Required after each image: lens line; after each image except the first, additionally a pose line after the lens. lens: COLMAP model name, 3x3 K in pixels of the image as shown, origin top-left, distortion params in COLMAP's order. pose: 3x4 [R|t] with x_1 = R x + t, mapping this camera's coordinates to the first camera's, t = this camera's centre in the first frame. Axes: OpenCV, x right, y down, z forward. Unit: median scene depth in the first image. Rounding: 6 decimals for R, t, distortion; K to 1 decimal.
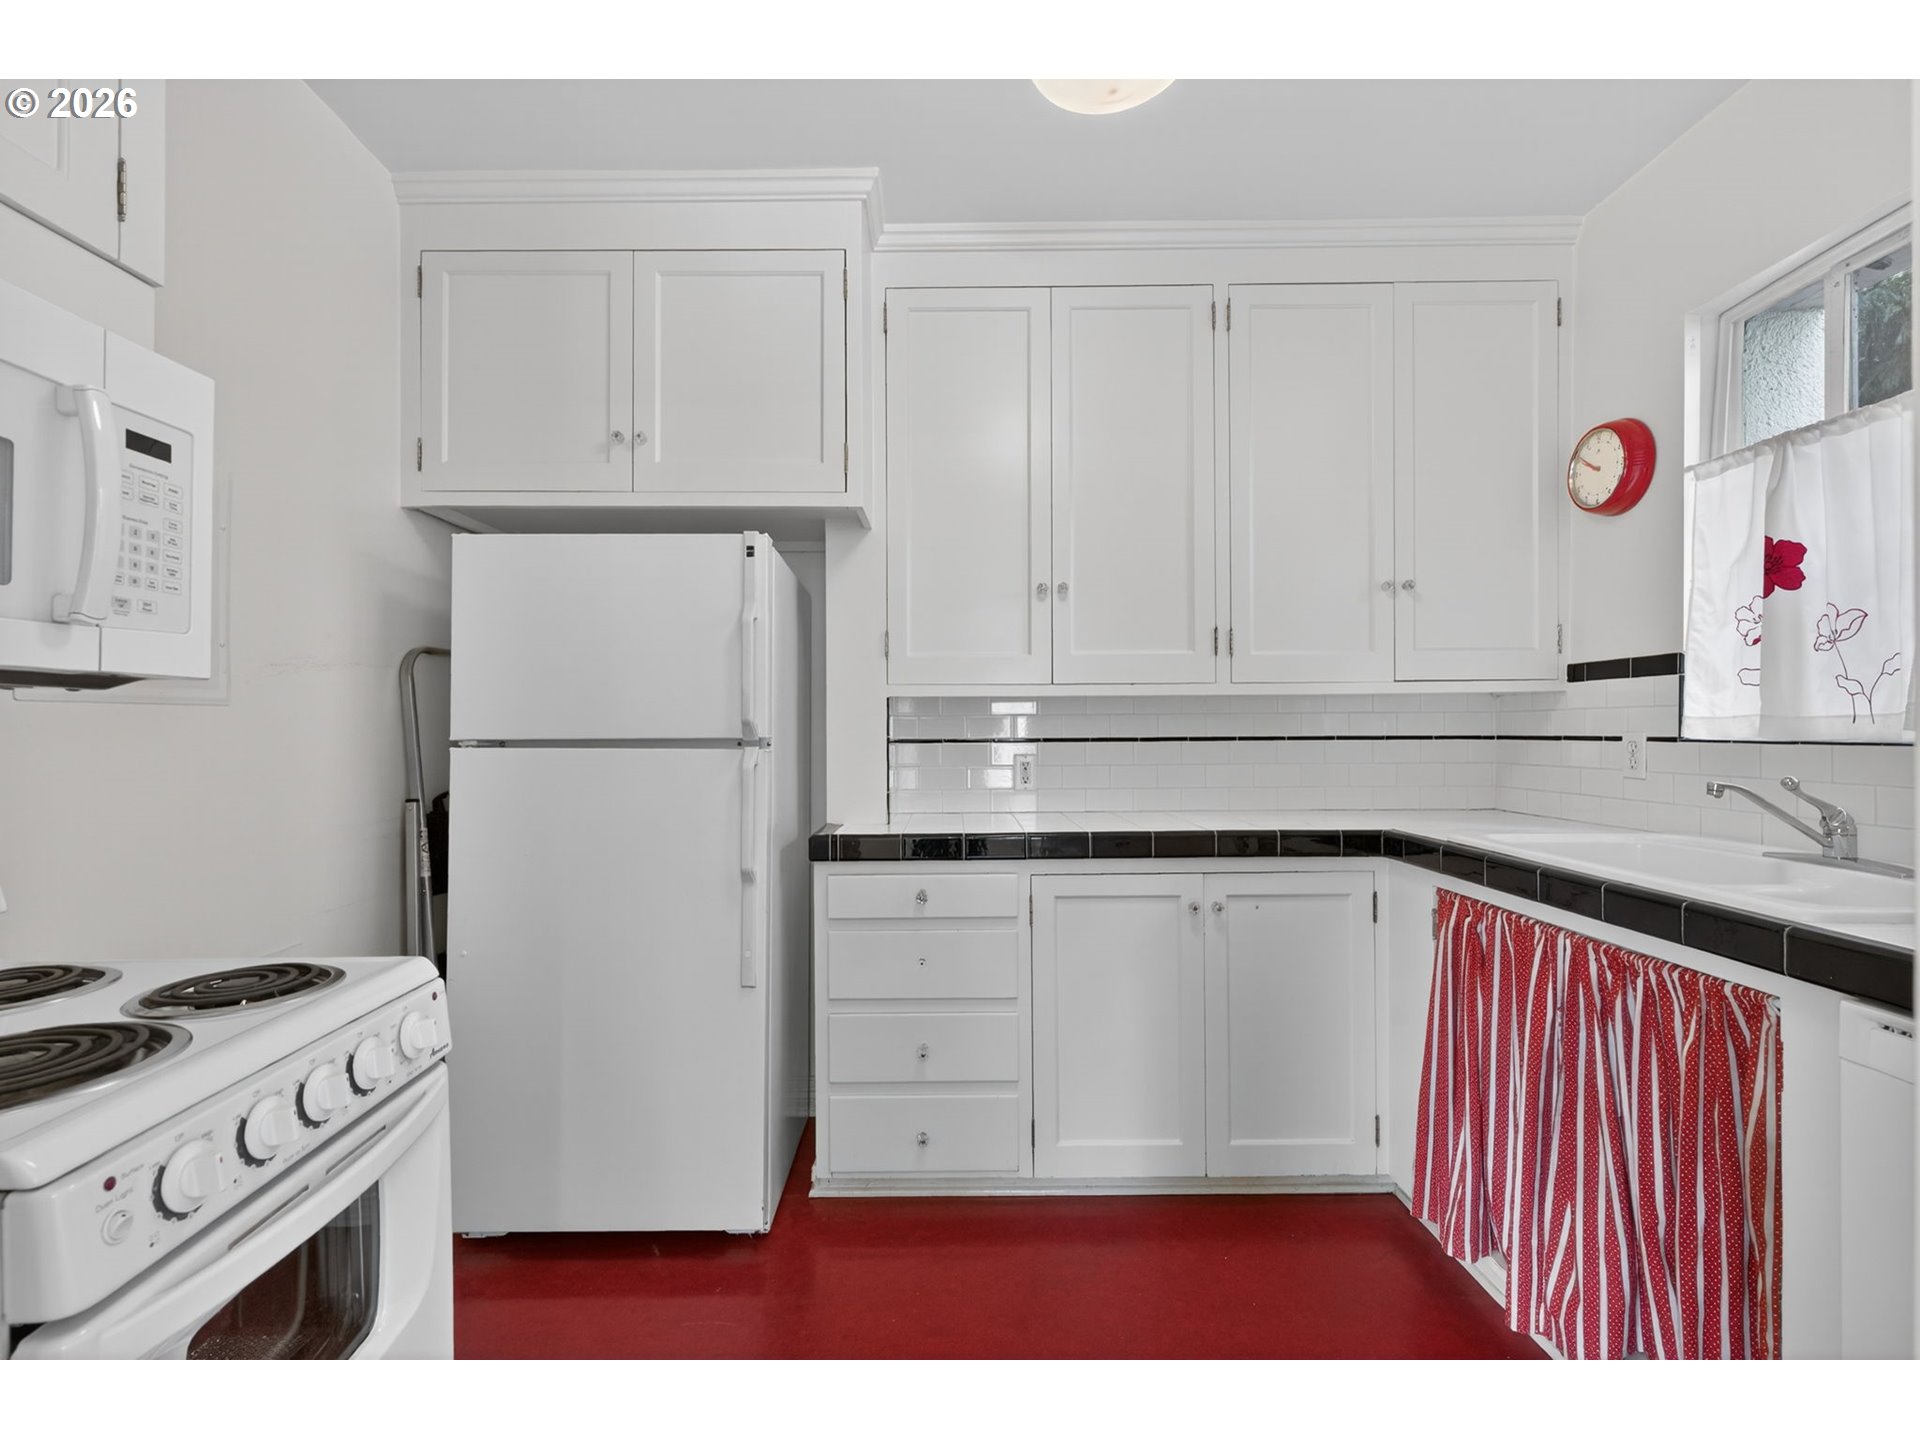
lens RADIAL K [[867.0, 0, 955.8], [0, 867.0, 723.5], [0, 0, 1]] dist [-0.000308, -0.000105]
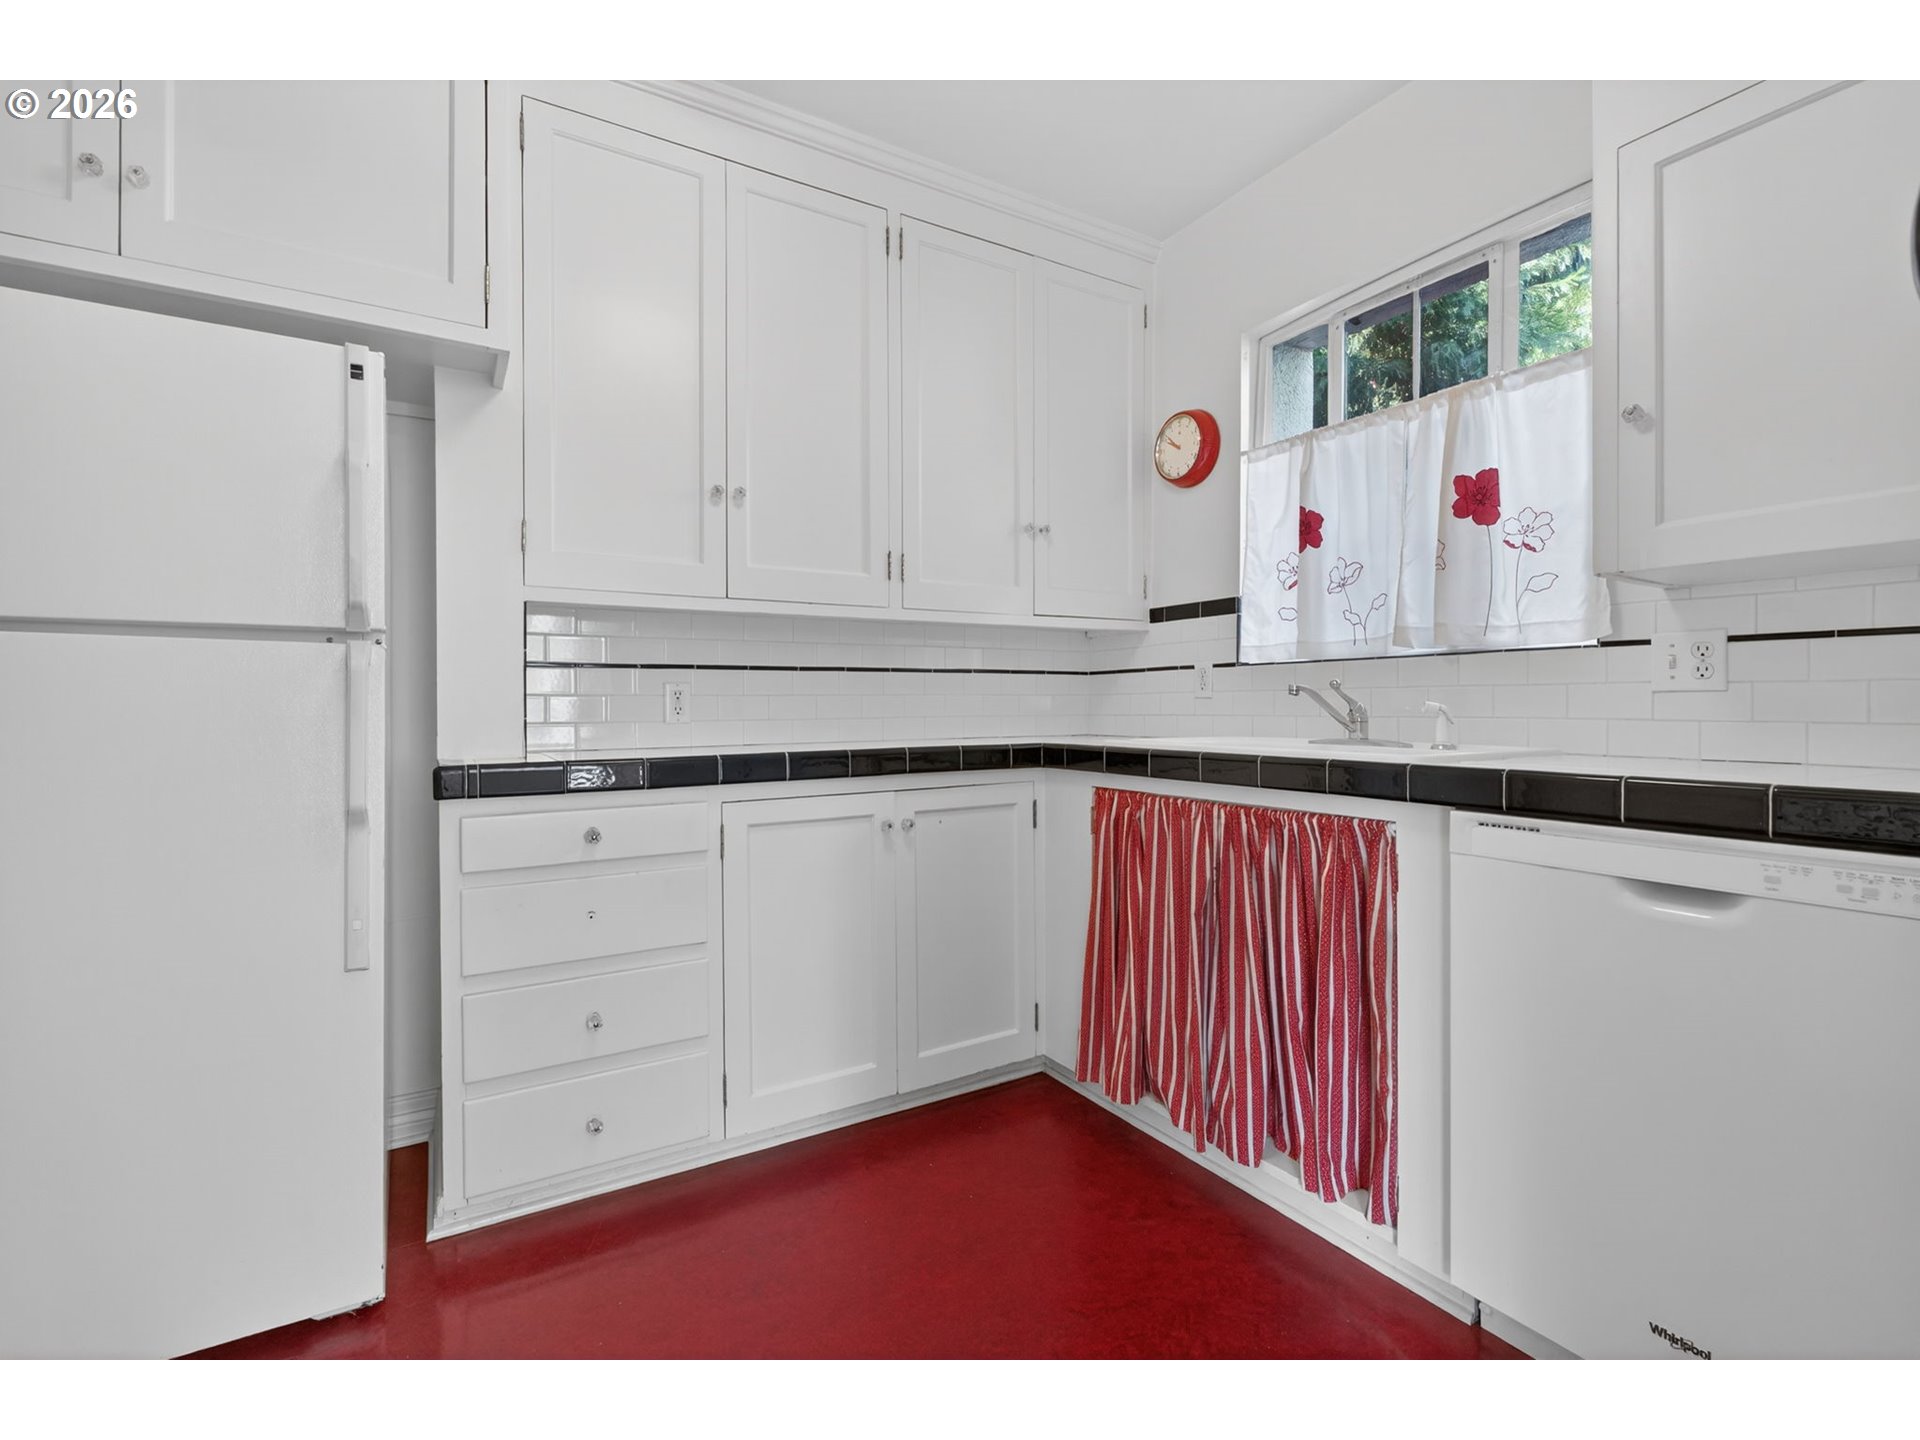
lens RADIAL K [[864.9, 0, 960.6], [0, 864.9, 703.2], [0, 0, 1]] dist [0.000209, -0.000467]
pose [[0.859012, 0.001332, 0.511953, -0.171212], [-0.001806, 0.999998, 0.000429, 0.077103], [-0.511952, -0.001293, 0.859013, 0.115842]]
